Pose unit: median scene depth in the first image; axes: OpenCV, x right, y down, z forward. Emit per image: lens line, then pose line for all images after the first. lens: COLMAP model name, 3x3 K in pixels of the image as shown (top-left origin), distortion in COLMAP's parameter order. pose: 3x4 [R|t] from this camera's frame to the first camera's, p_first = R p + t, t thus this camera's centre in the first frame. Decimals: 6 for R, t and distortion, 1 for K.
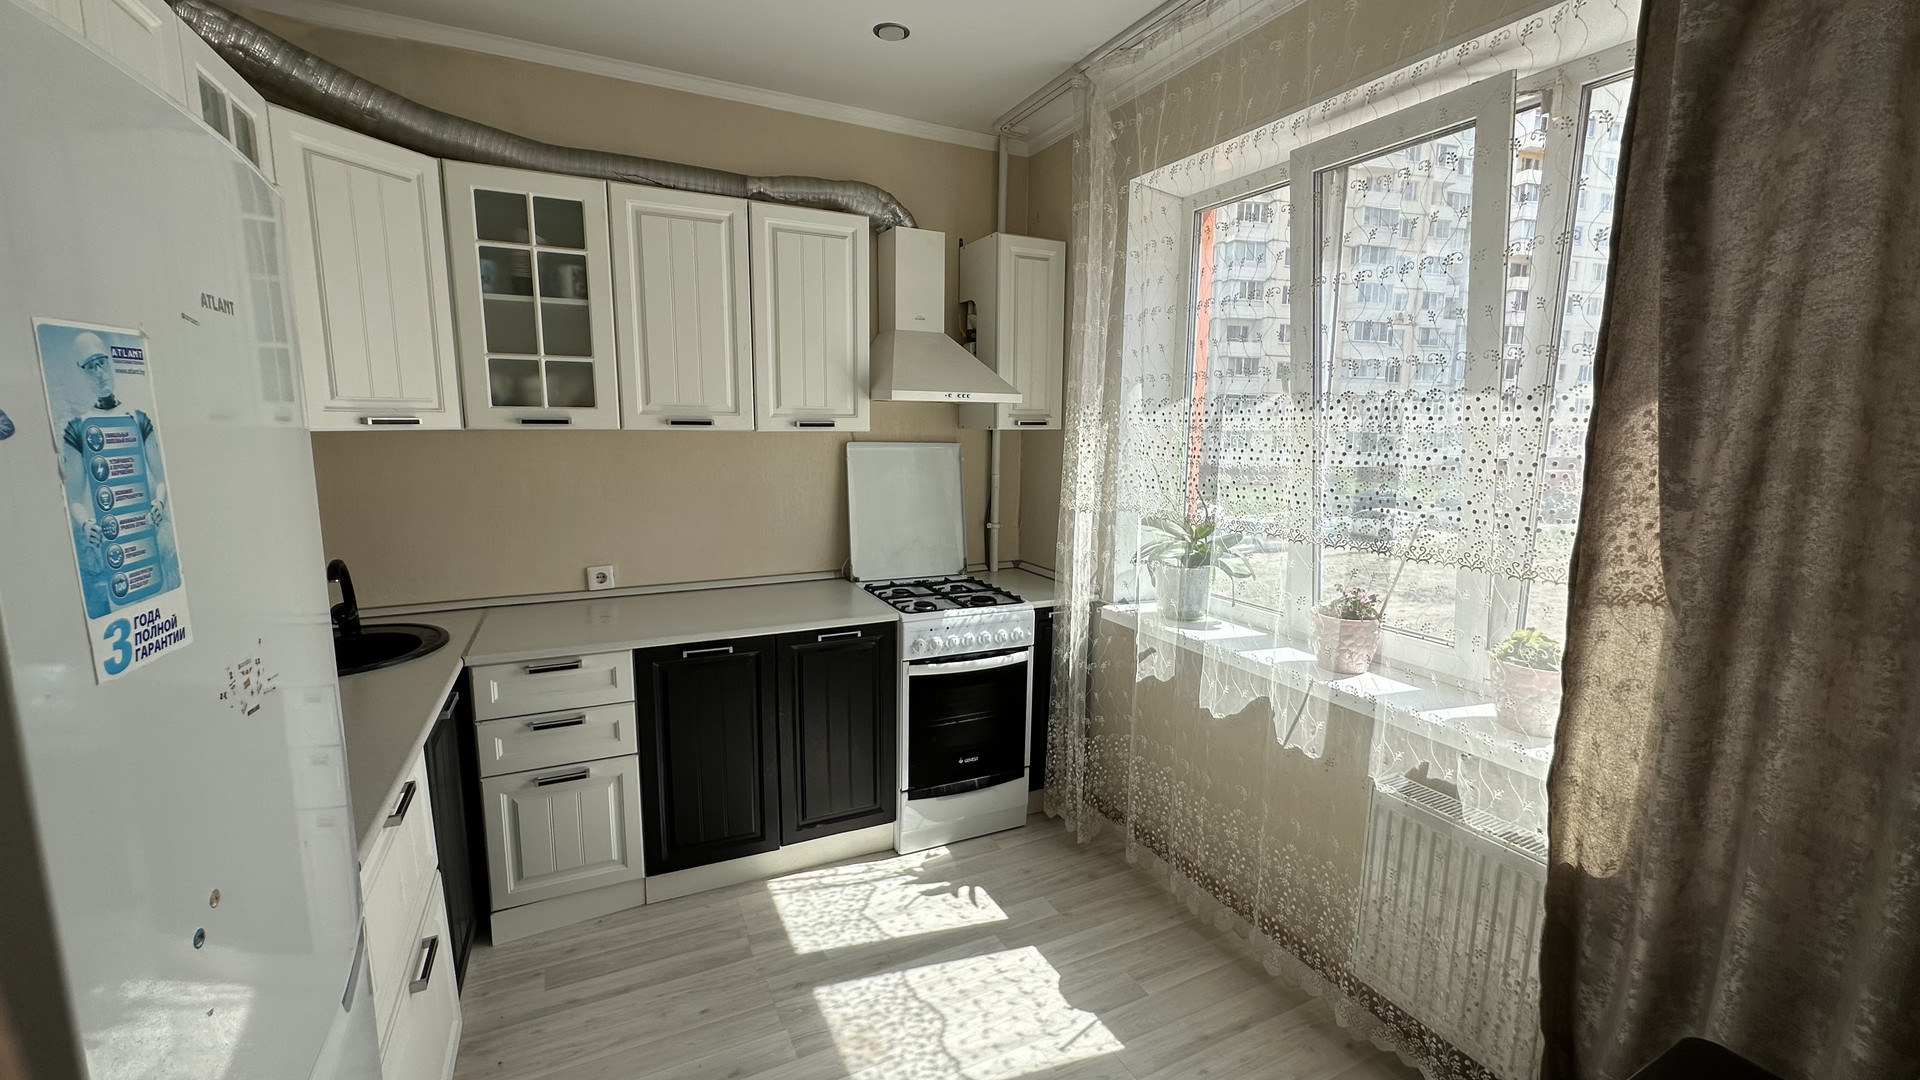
lens RADIAL K [[765.5, 0, 957.3], [0, 765.5, 537.7], [0, 0, 1]] dist [-0.004084, 0.001053]
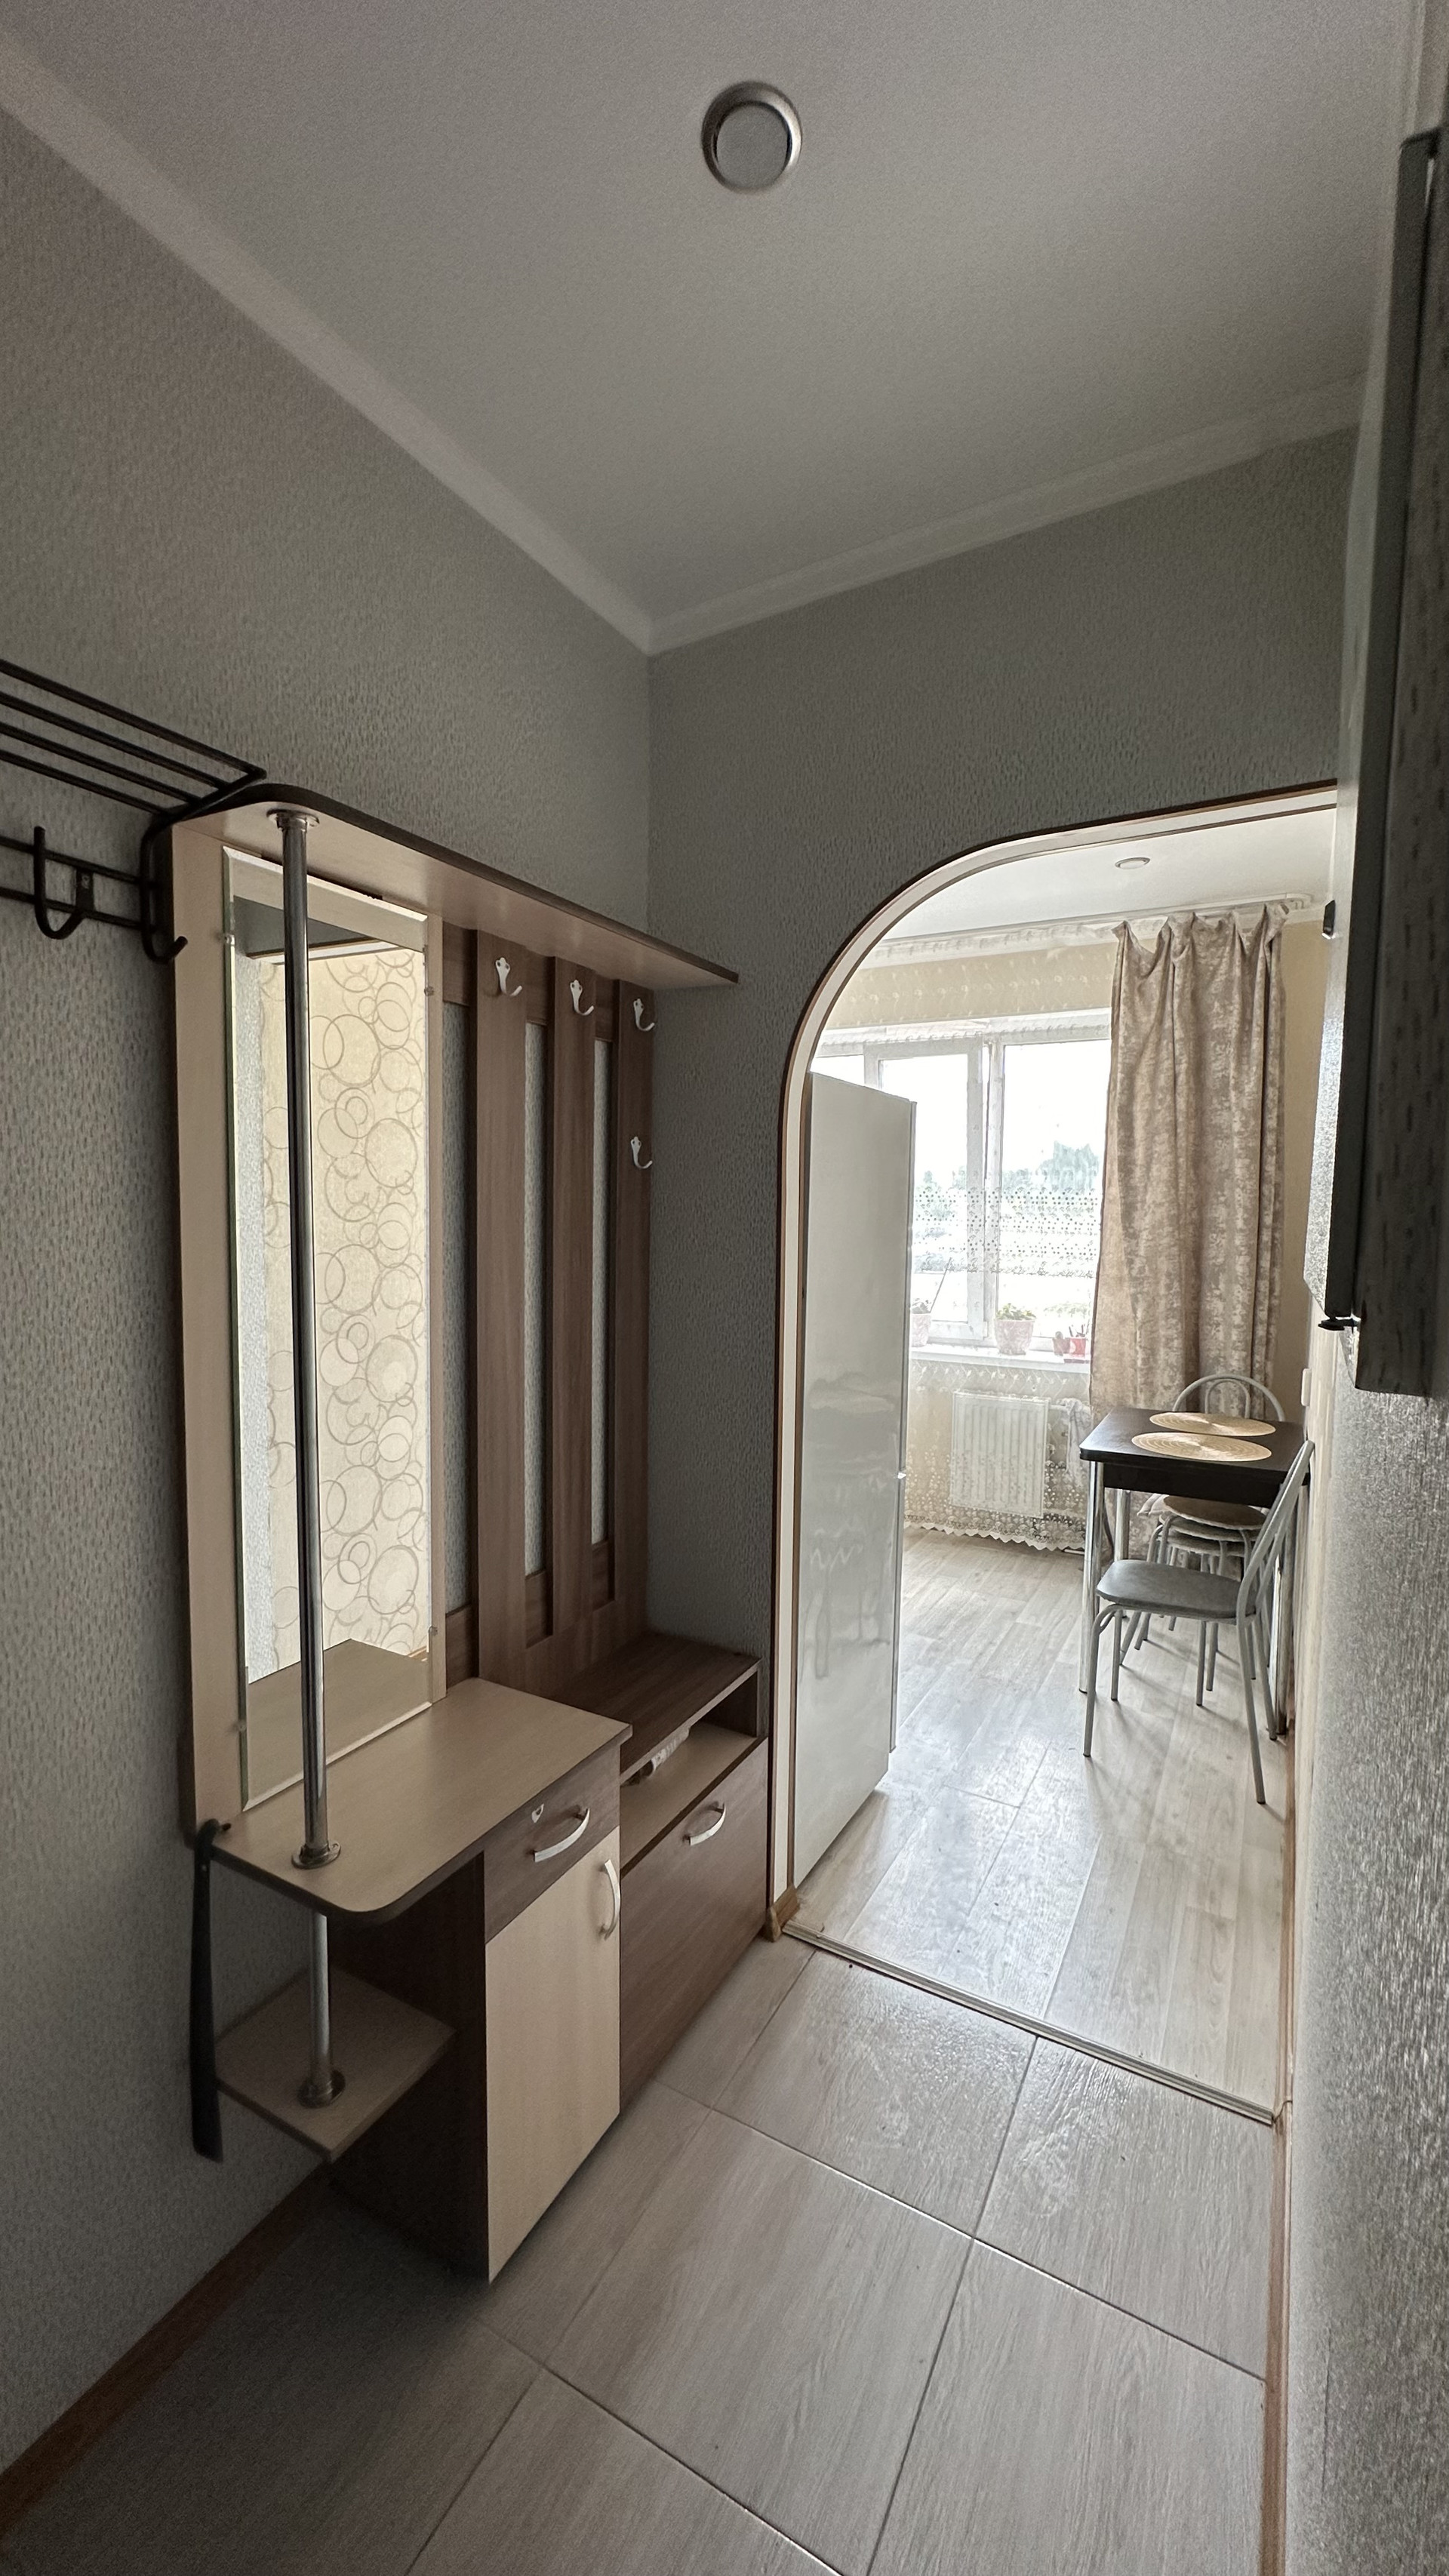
lens RADIAL K [[1027.1, 0, 729.9], [0, 1027.1, 1281.2], [0, 0, 1]] dist [-0.004084, 0.001053]
pose [[0.814363, -0.037009, 0.579174, -1.153795], [0.079914, 0.995609, -0.048747, 0.100816], [-0.574827, 0.085982, 0.813745, -0.645652]]
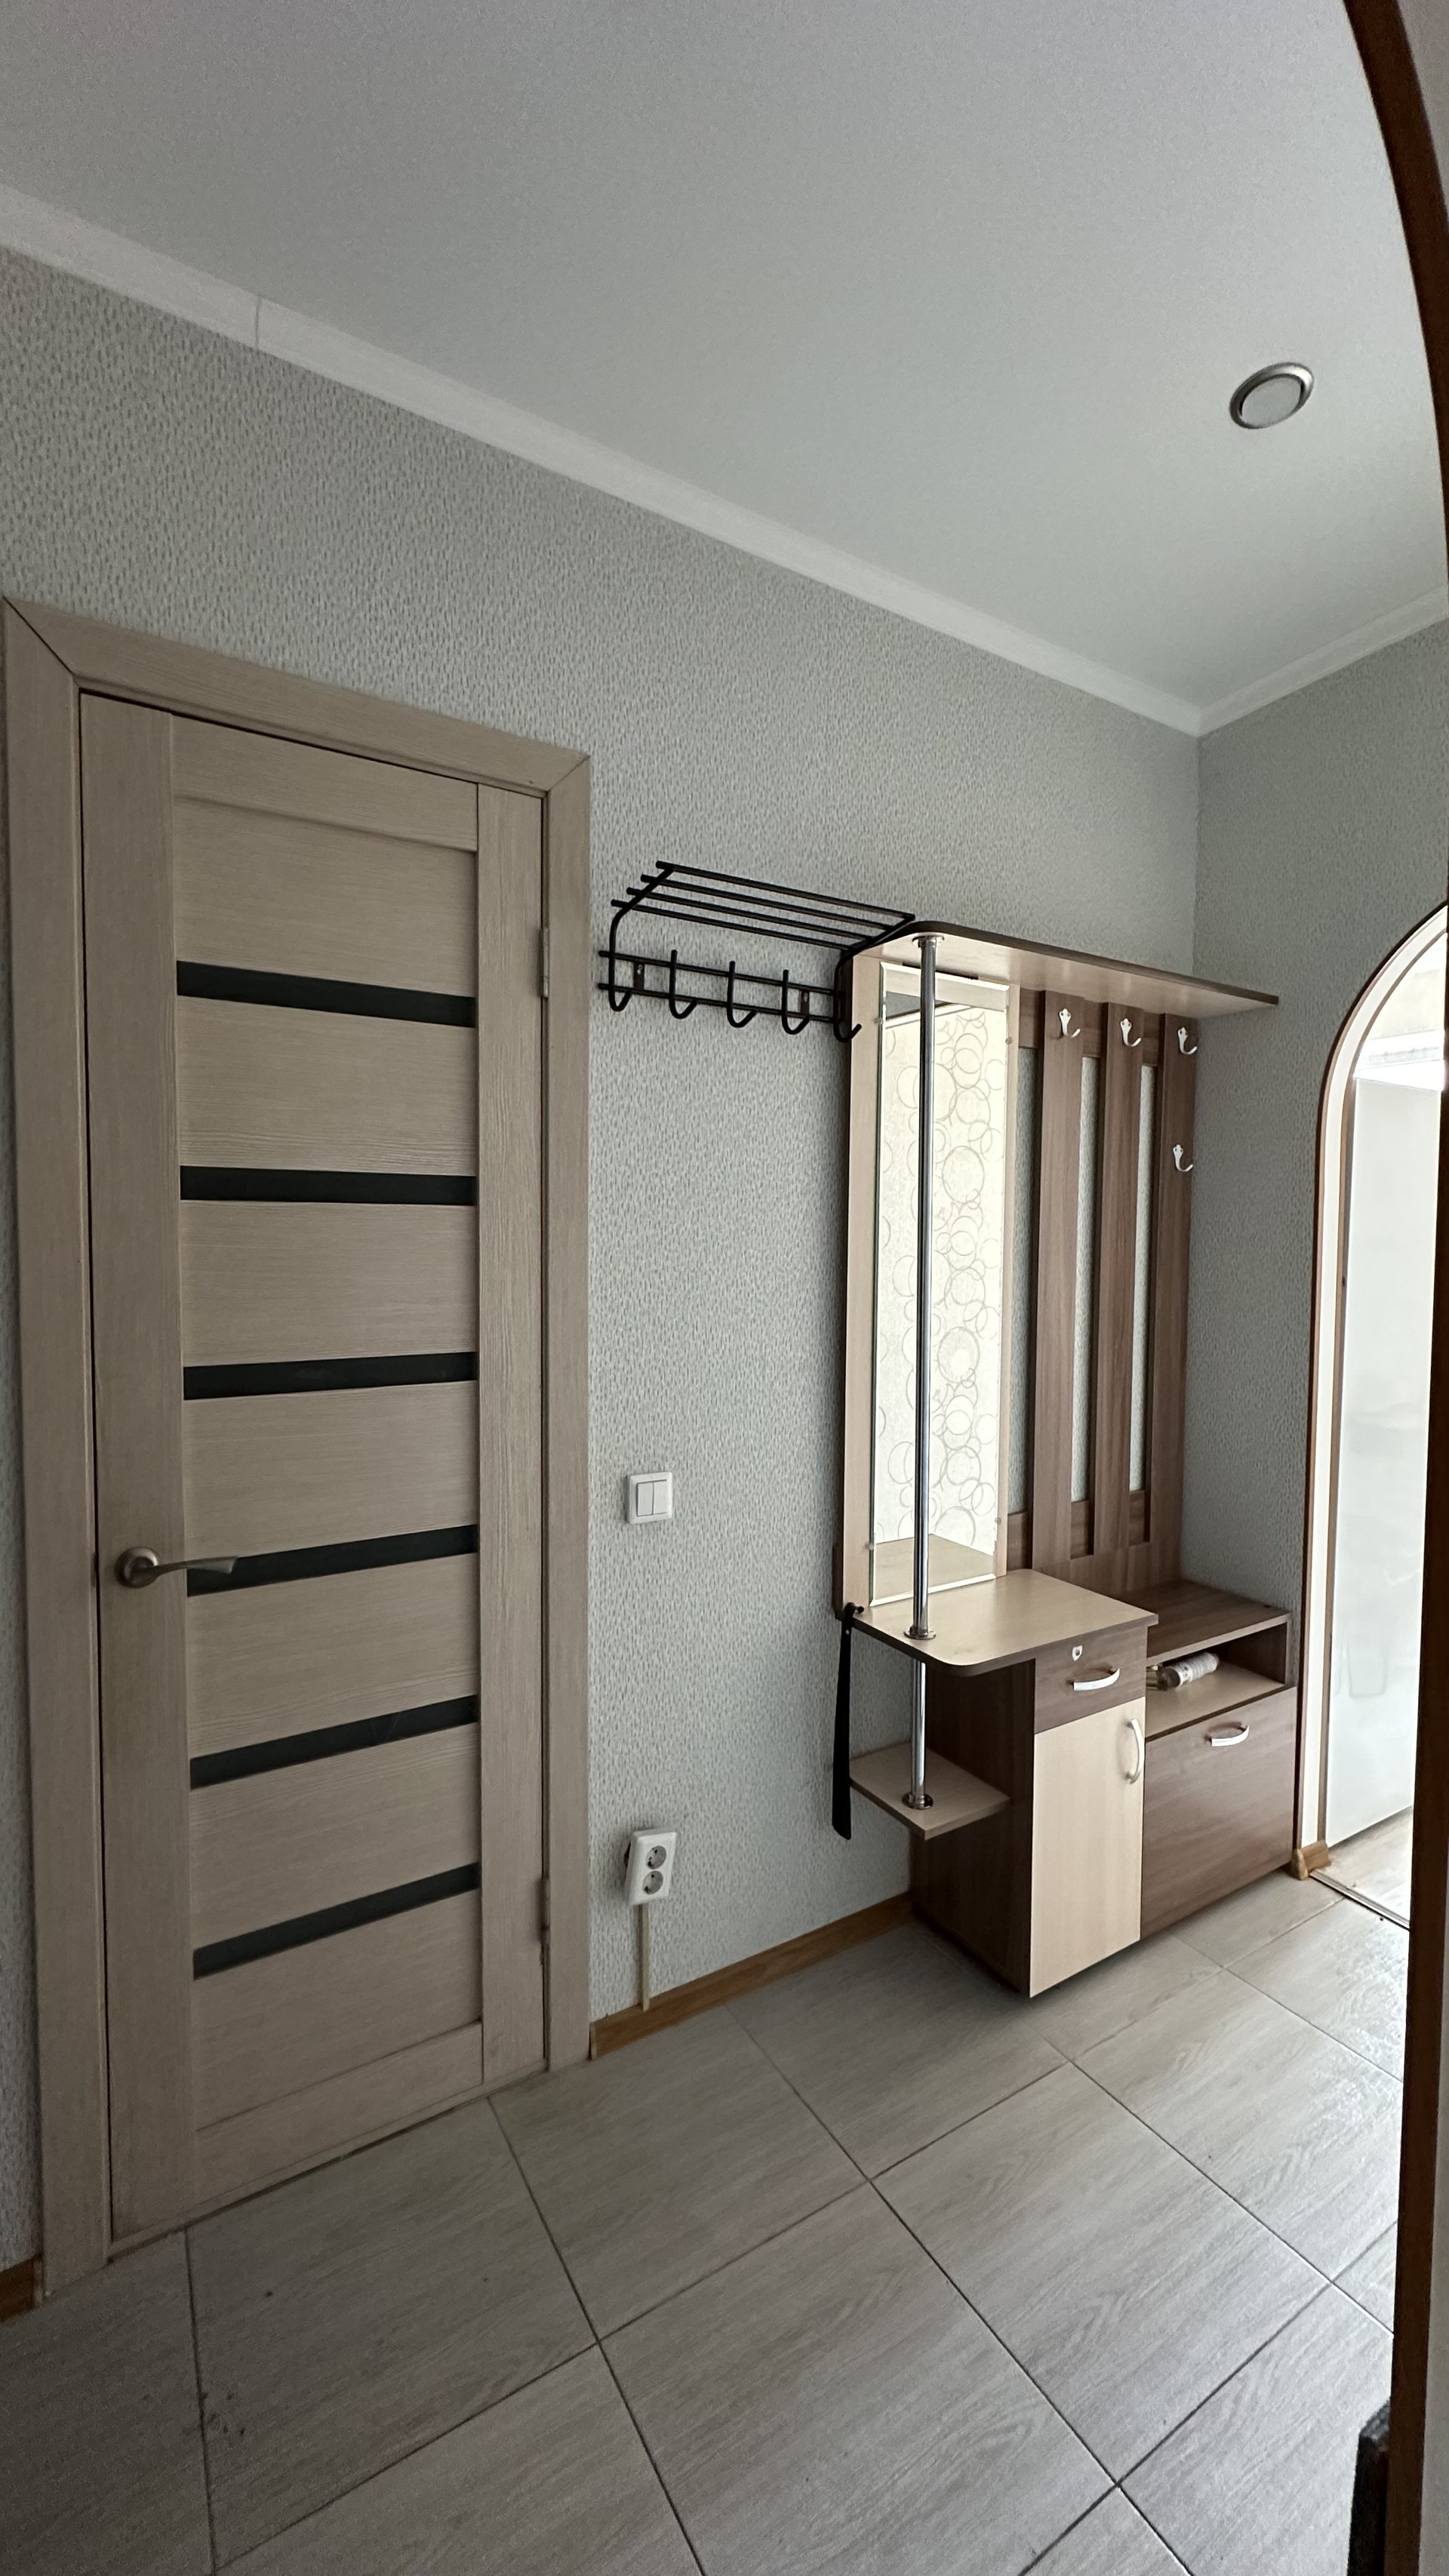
lens RADIAL K [[1027.1, 0, 725.7], [0, 1027.1, 1280.1], [0, 0, 1]] dist [-0.004084, 0.001053]
pose [[0.995741, -0.000943, 0.092190, -1.261939], [0.011092, 0.993910, -0.109633, 0.178196], [-0.091525, 0.110188, 0.989688, -0.877899]]
